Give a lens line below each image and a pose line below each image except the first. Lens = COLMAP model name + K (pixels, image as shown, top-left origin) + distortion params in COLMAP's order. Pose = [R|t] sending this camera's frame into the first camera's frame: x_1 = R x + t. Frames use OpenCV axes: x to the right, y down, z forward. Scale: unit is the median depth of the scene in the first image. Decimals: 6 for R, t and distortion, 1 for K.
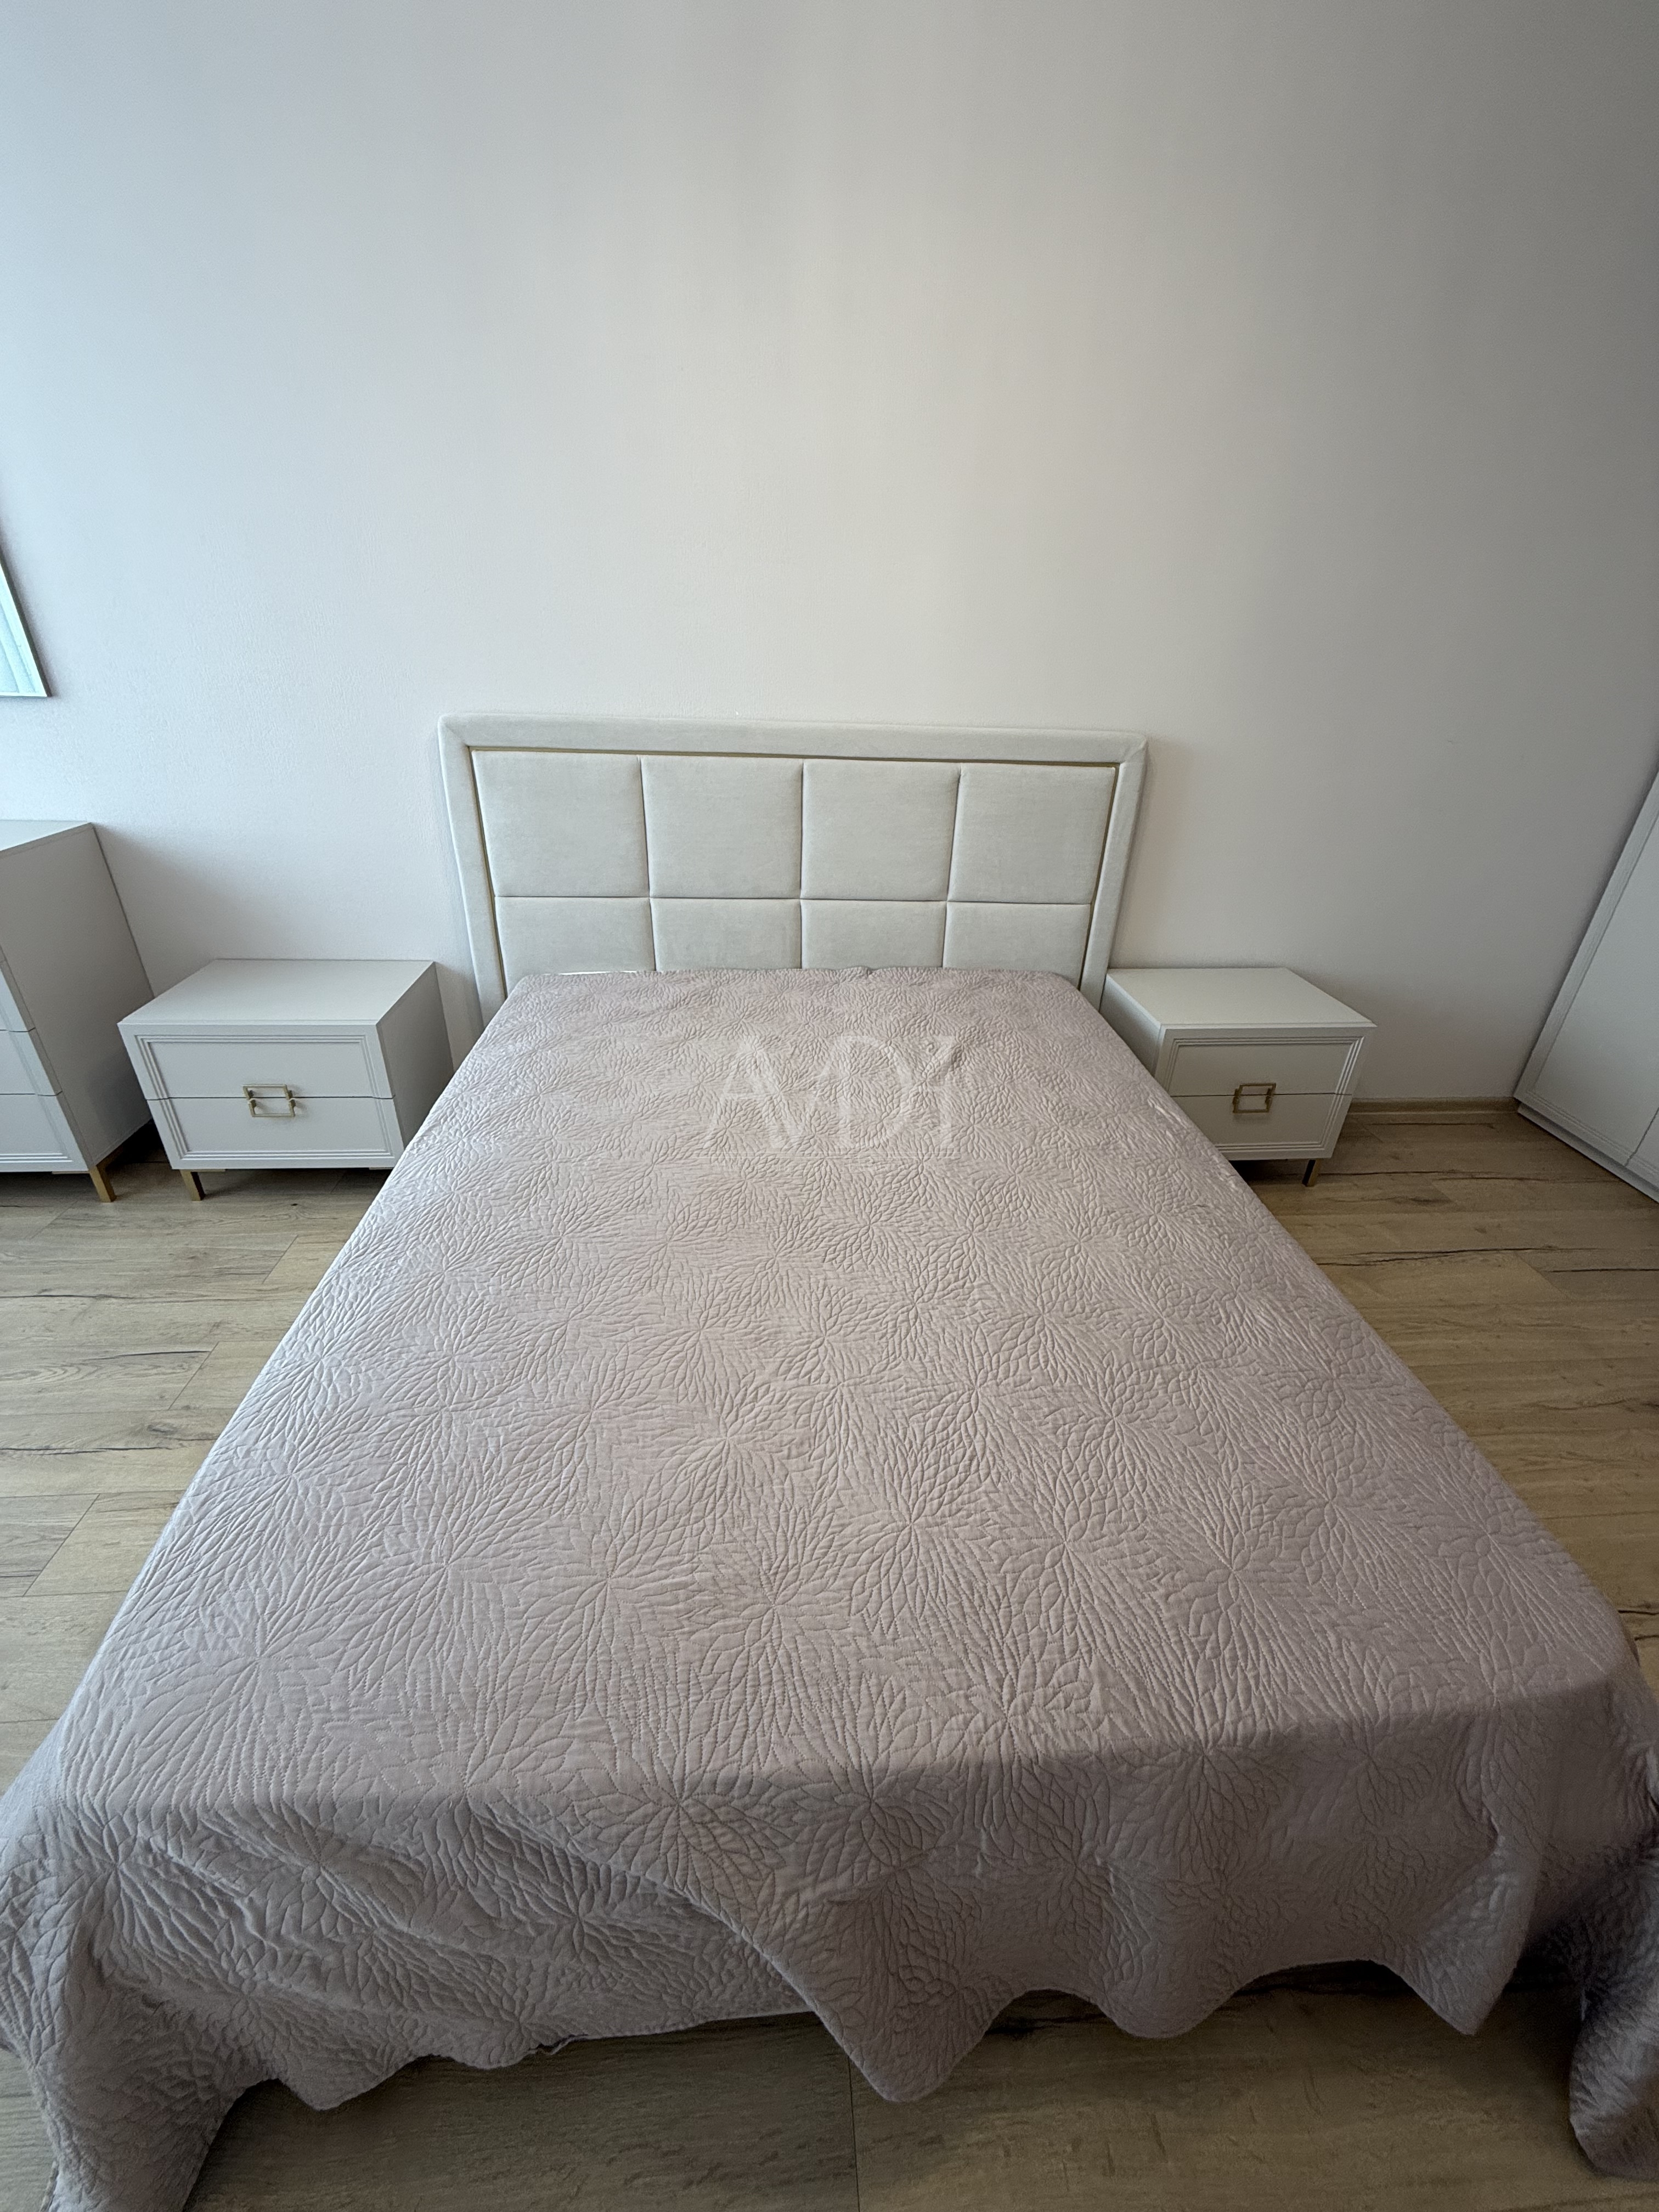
lens RADIAL K [[887.4, 0, 837.3], [0, 887.4, 1097.4], [0, 0, 1]] dist [-0.000025, 0.001015]
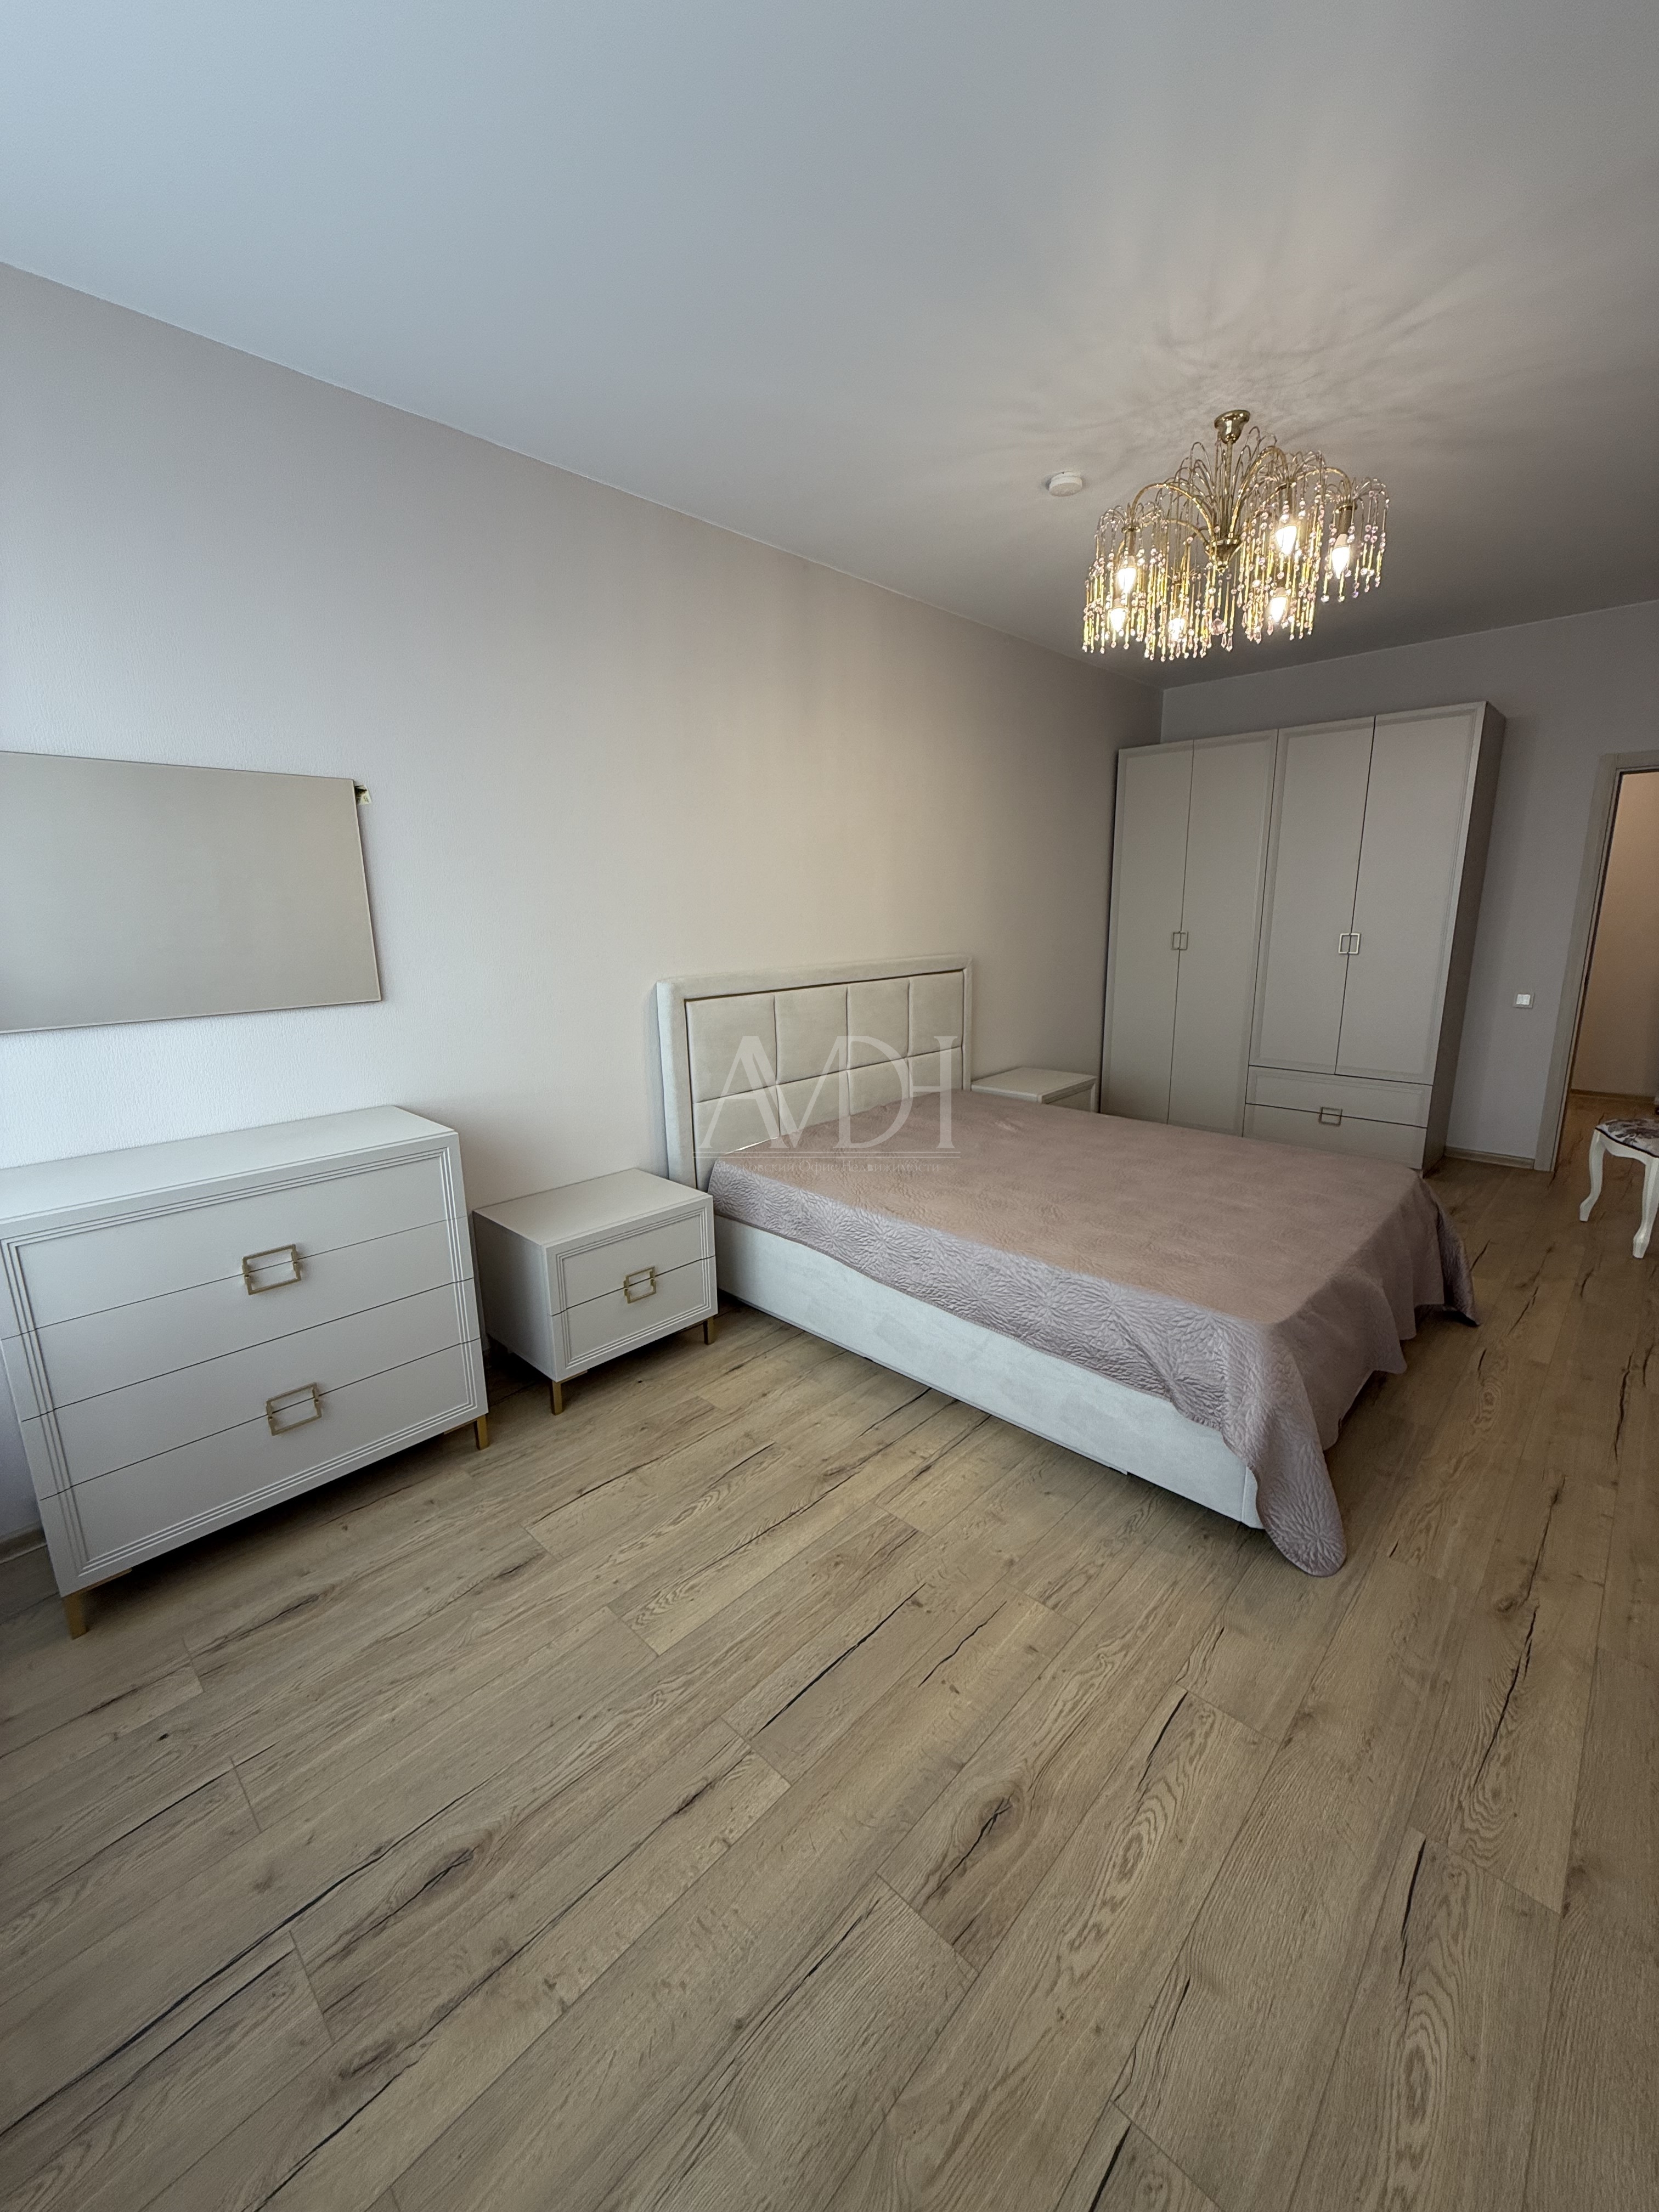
lens RADIAL K [[874.9, 0, 845.8], [0, 874.9, 1093.7], [0, 0, 1]] dist [0.000809, 0.000178]
pose [[0.738934, -0.185714, 0.647678, -1.157253], [0.347213, 0.928757, -0.129823, 0.014246], [-0.577426, 0.320813, 0.750772, -0.148775]]
